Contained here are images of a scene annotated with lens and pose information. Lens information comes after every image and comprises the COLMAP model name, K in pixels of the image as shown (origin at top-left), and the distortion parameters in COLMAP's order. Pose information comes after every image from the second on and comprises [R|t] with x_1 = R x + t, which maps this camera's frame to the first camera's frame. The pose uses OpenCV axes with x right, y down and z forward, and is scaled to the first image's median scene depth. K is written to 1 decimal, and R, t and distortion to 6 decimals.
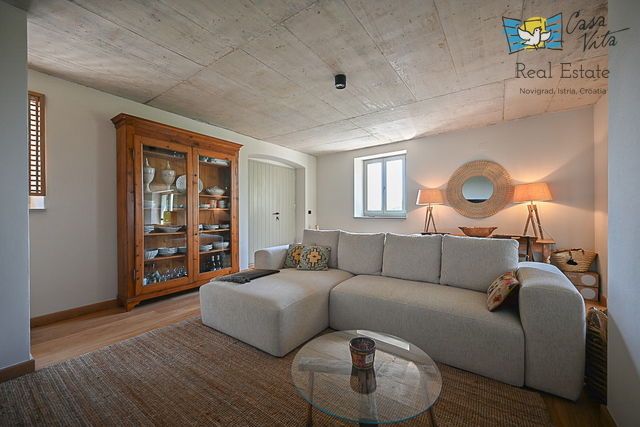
lens RADIAL K [[246.1, 0, 320.0], [0, 246.1, 213.5], [0, 0, 1]] dist [-0.000285, -0.000029]
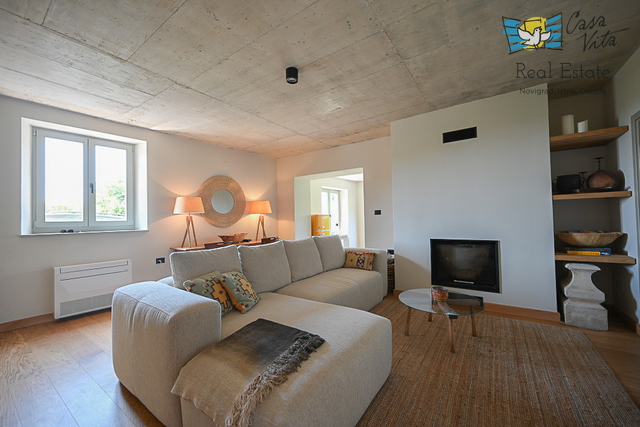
lens RADIAL K [[255.3, 0, 324.0], [0, 255.3, 214.2], [0, 0, 1]] dist [0.000870, -0.000028]
pose [[-0.012776, 0.024874, 0.999609, -0.511510], [0.029311, 0.999270, -0.024491, 0.000732], [-0.999489, 0.028987, -0.013496, 0.549712]]
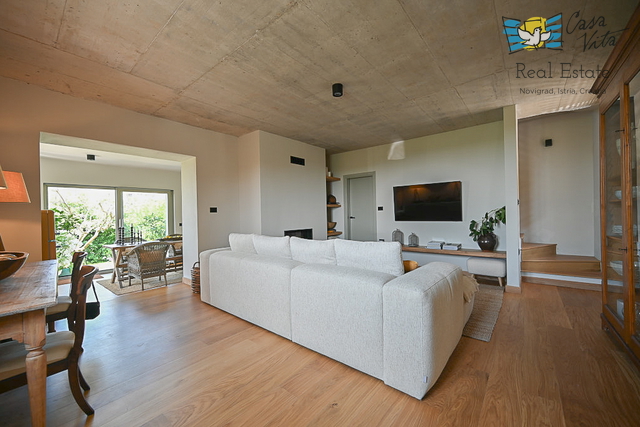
lens RADIAL K [[255.3, 0, 324.0], [0, 255.3, 214.2], [0, 0, 1]] dist [0.000870, -0.000028]
pose [[-0.998359, 0.024036, 0.051971, 0.057648], [0.024598, 0.999645, 0.010191, -0.008851], [-0.051708, 0.011453, -0.998597, 1.271397]]
